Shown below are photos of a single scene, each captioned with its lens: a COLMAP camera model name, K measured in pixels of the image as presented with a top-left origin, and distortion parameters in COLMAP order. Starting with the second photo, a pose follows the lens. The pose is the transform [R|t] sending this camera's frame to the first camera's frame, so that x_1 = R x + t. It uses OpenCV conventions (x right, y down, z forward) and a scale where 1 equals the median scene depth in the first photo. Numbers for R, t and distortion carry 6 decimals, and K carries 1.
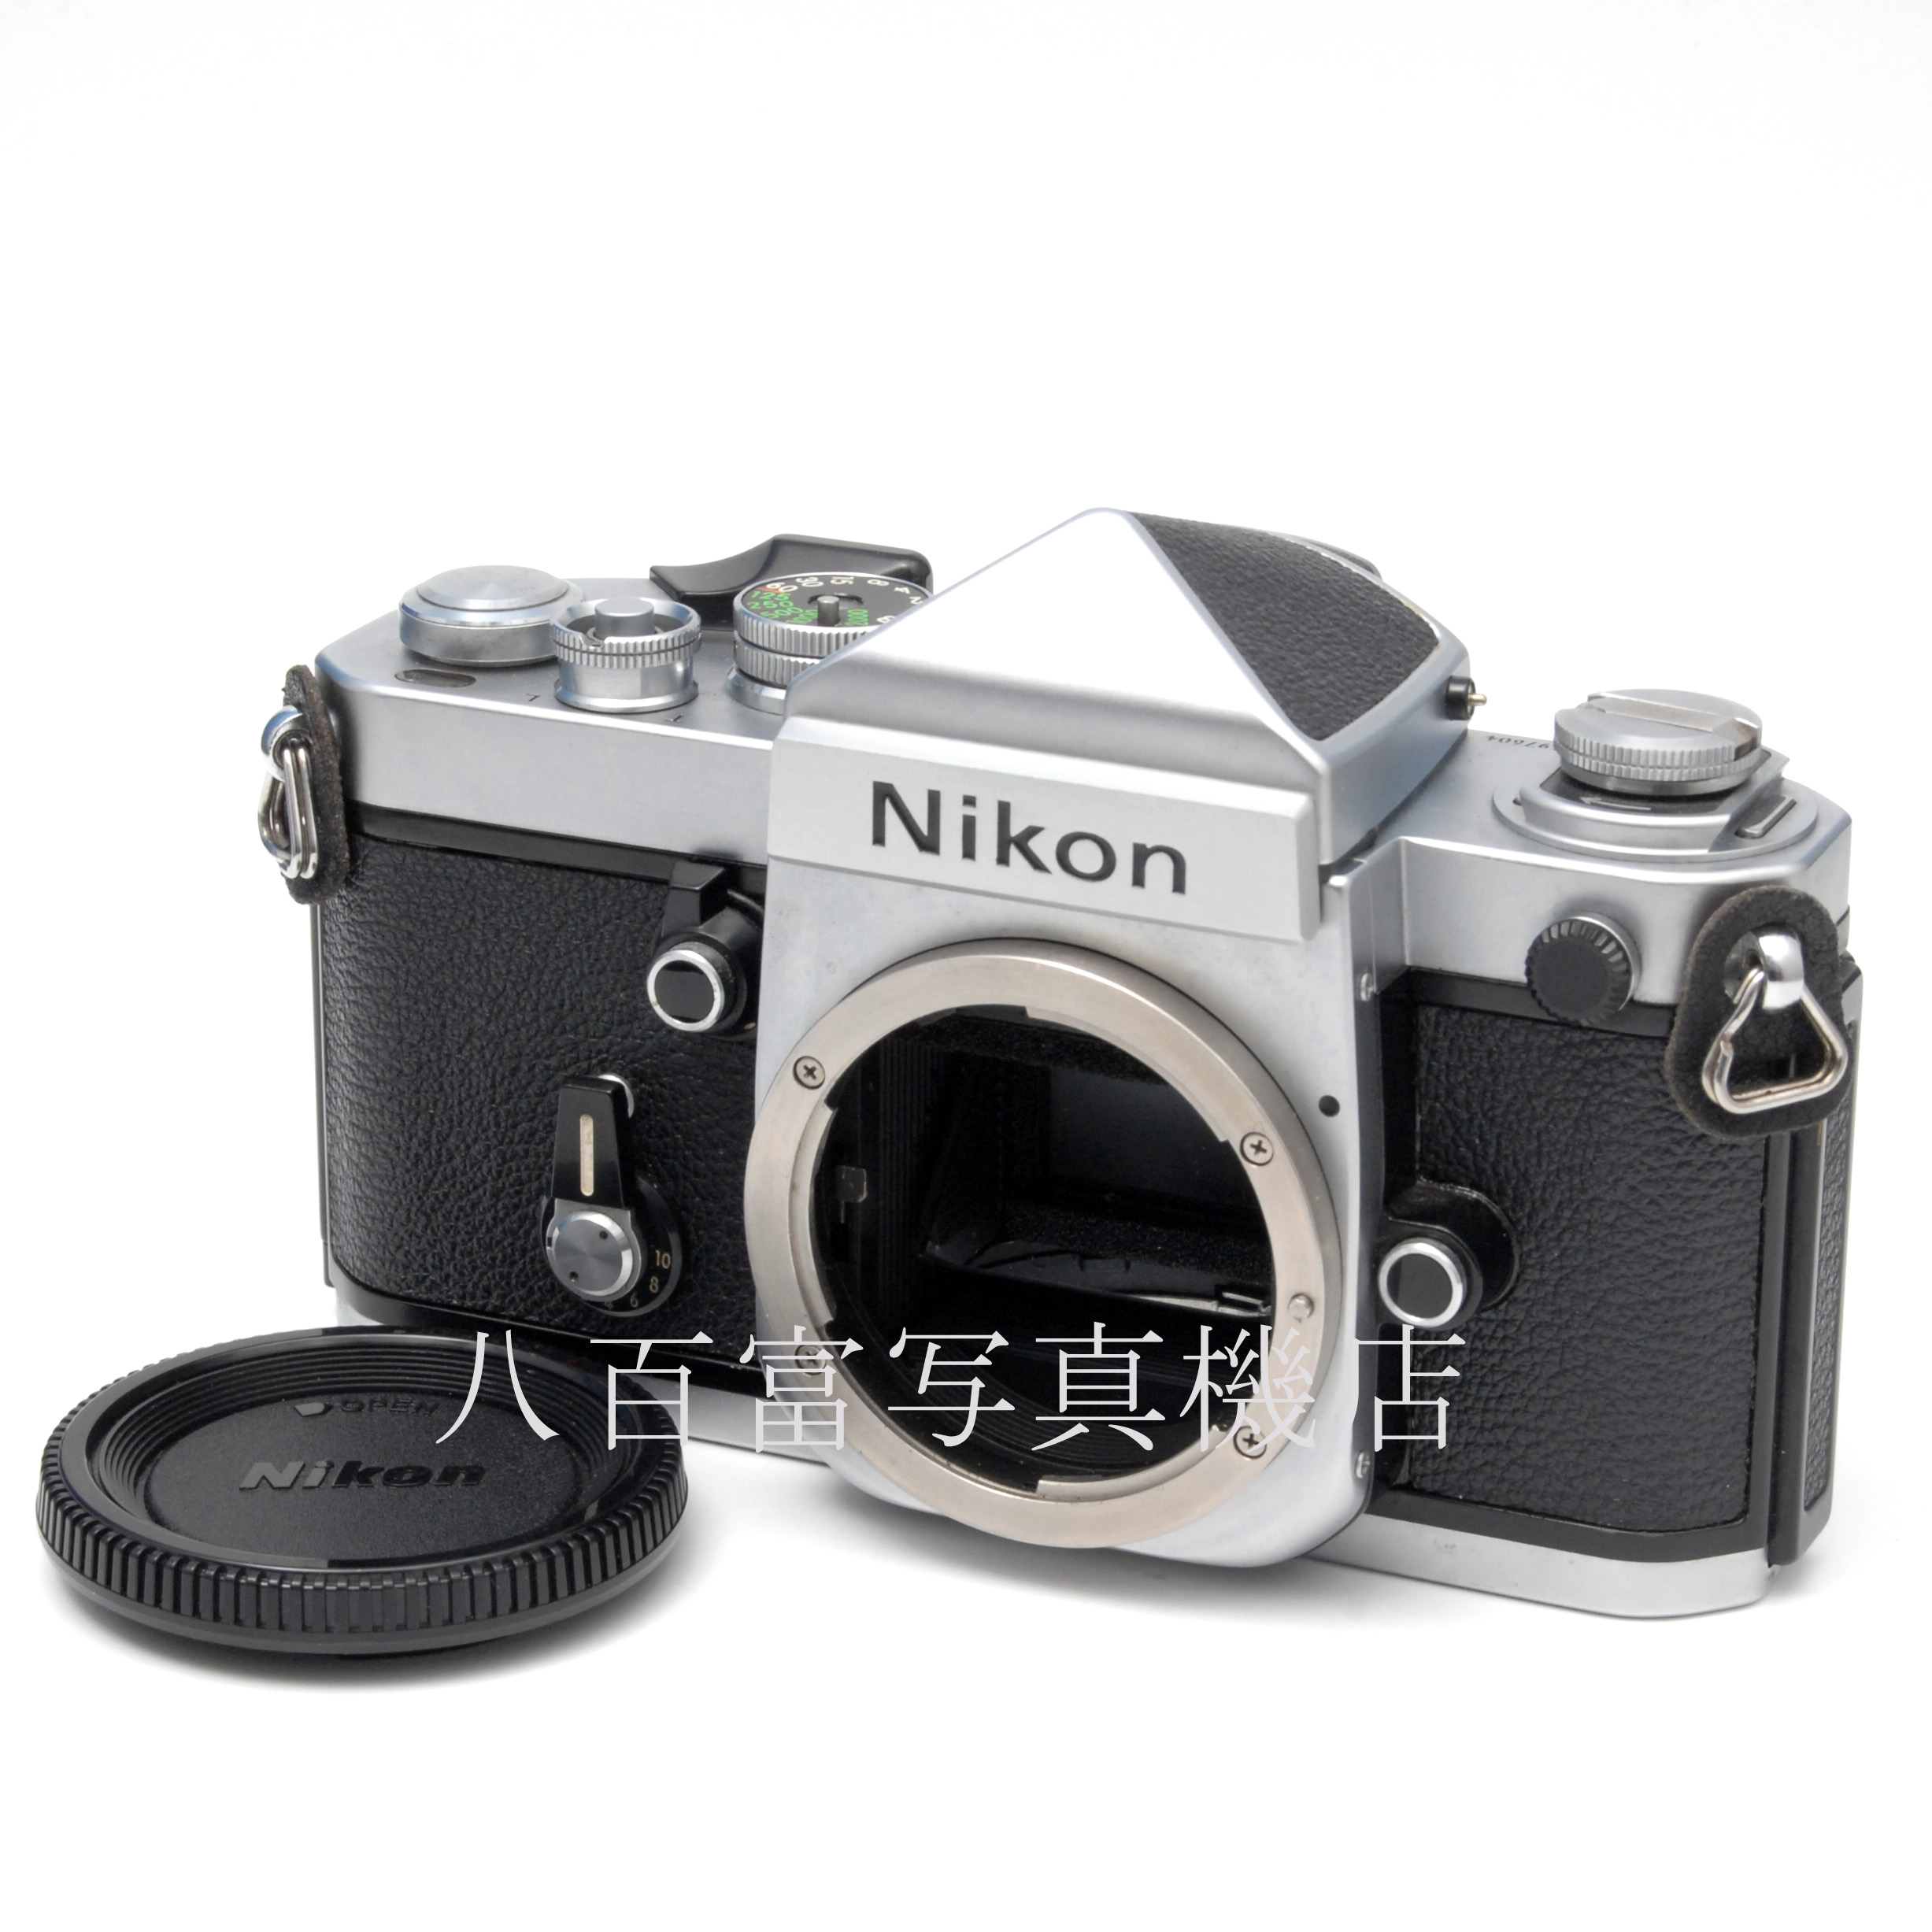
lens RADIAL K [[6017.3, 0, 966.0], [0, 6017.3, 966.0], [0, 0, 1]] dist [0.758949, 0.057510]
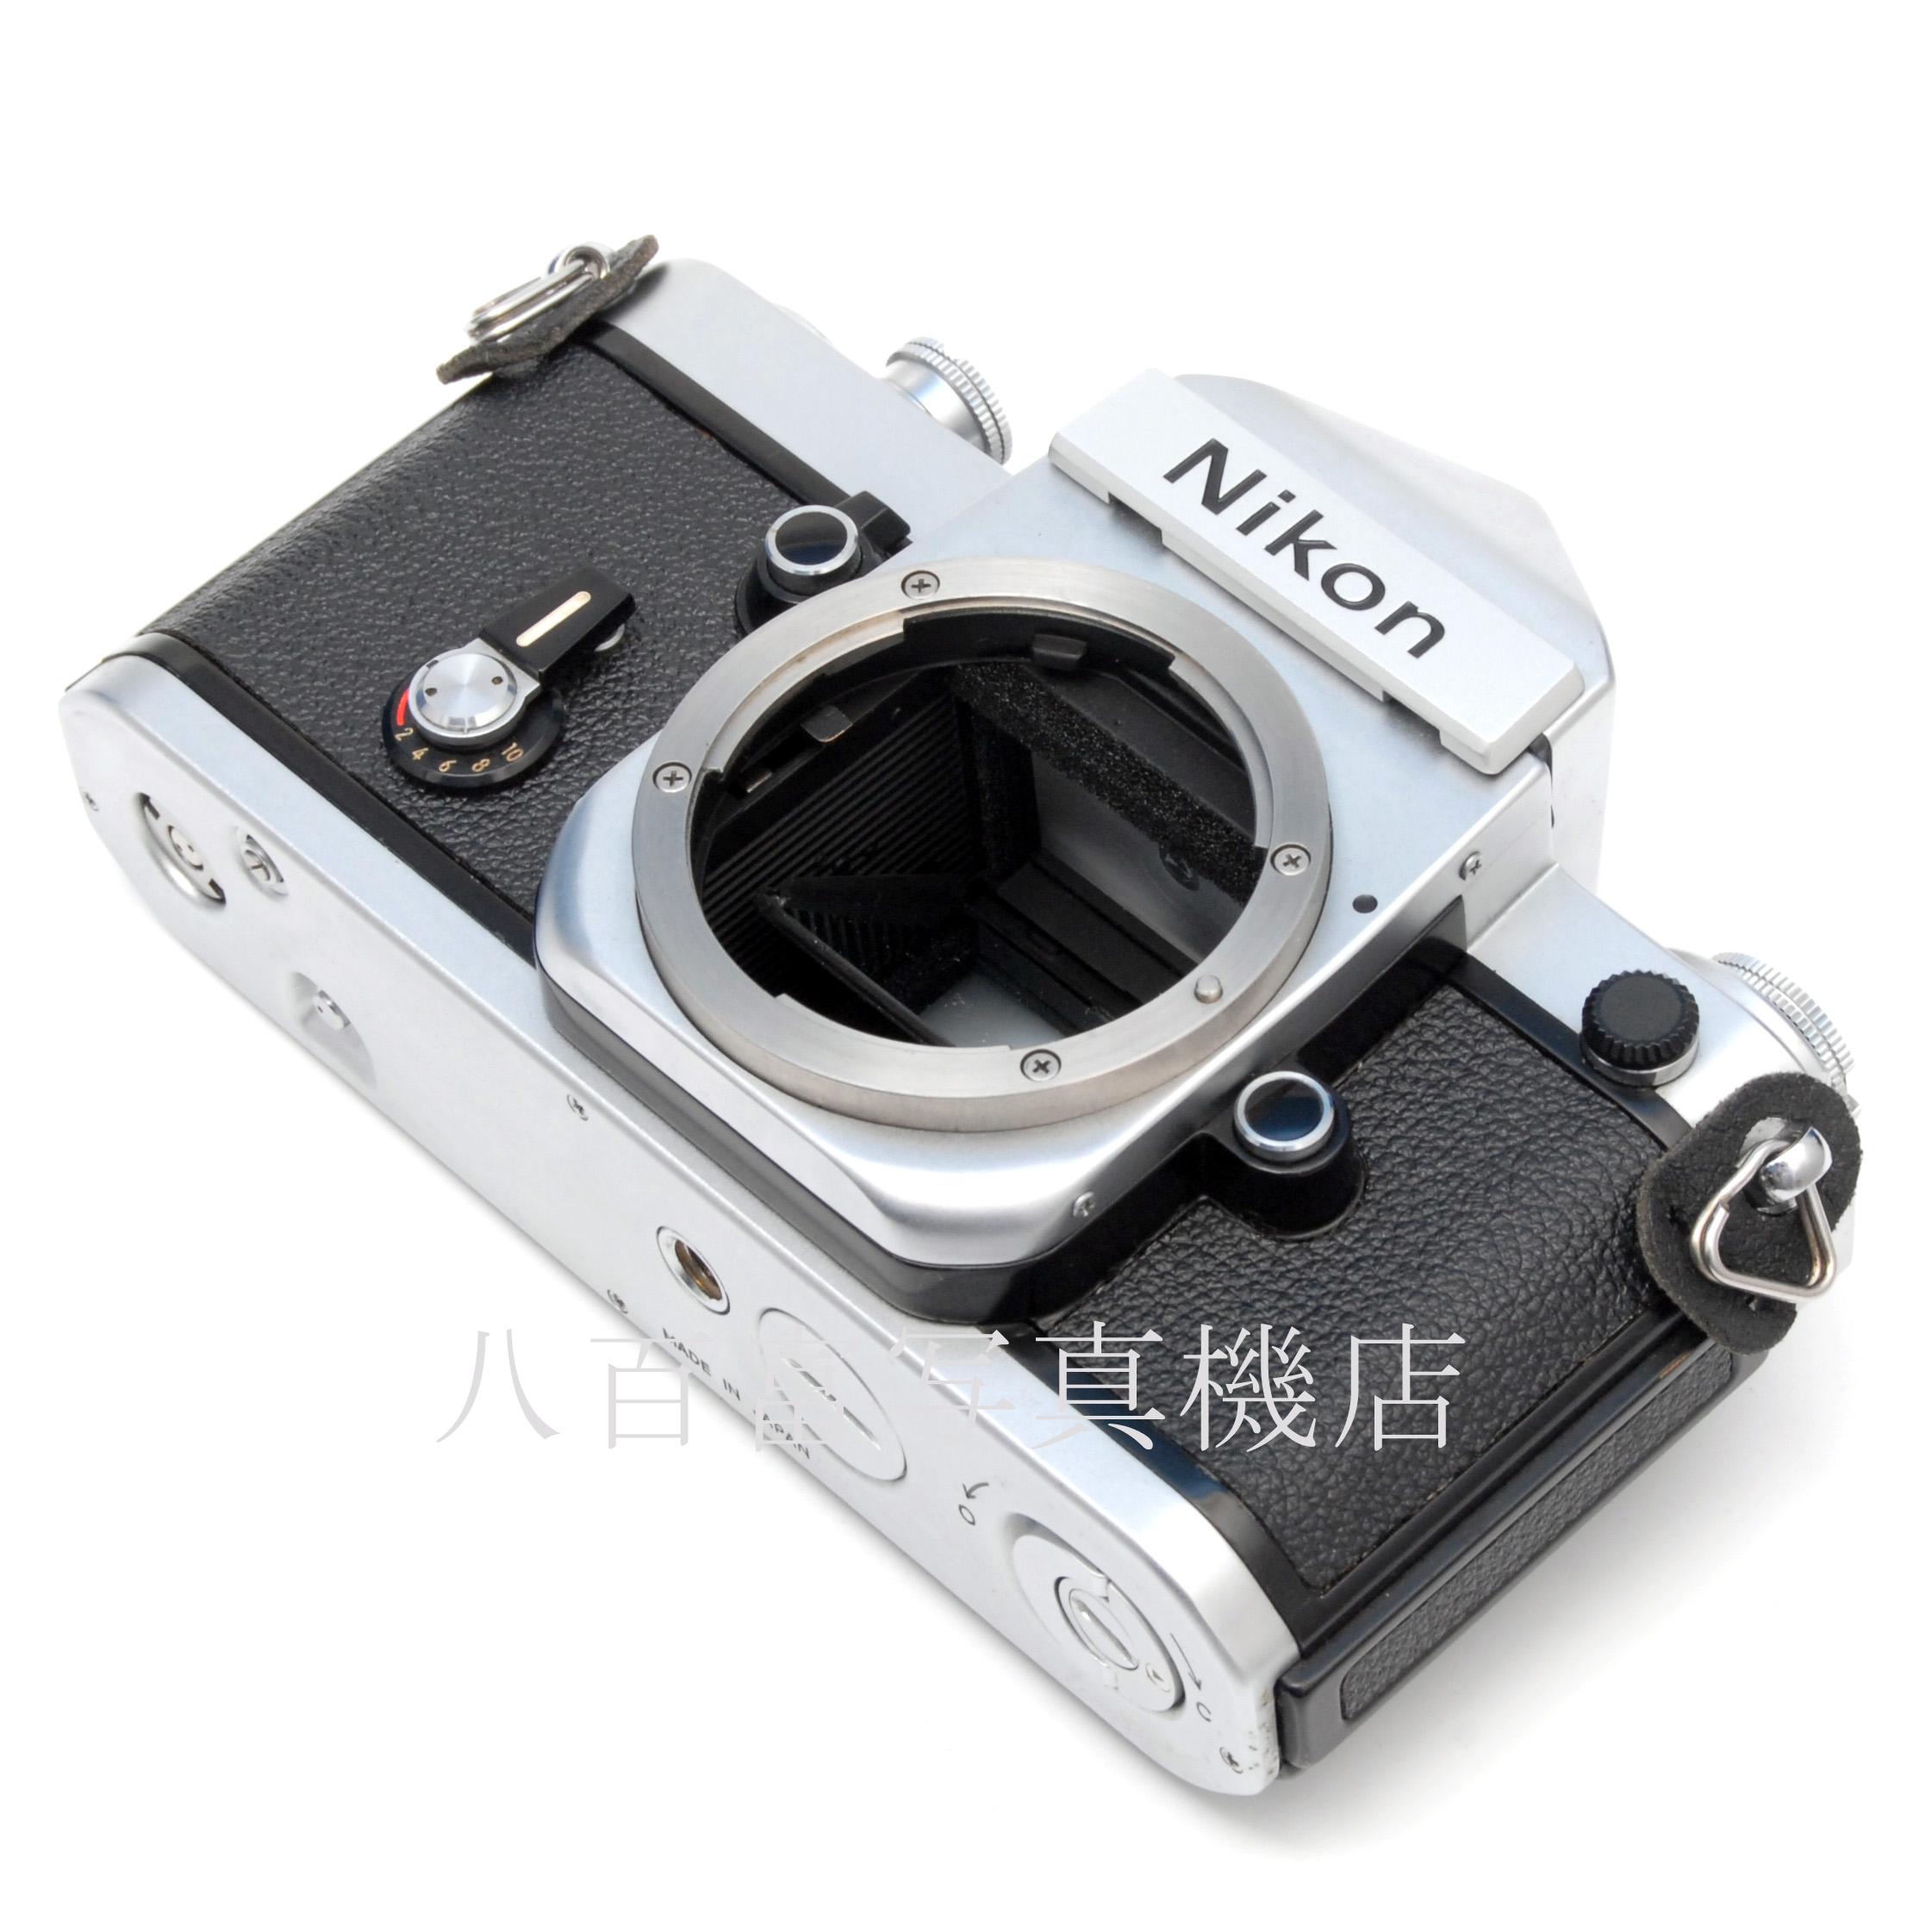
lens RADIAL K [[6017.3, 0, 966.0], [0, 6017.3, 966.0], [0, 0, 1]] dist [0.758949, 0.057510]
pose [[0.672423, 0.728498, -0.130914, 0.146216], [-0.563386, 0.389041, -0.728864, 0.729883], [-0.480045, 0.563860, 0.672026, 0.415702]]
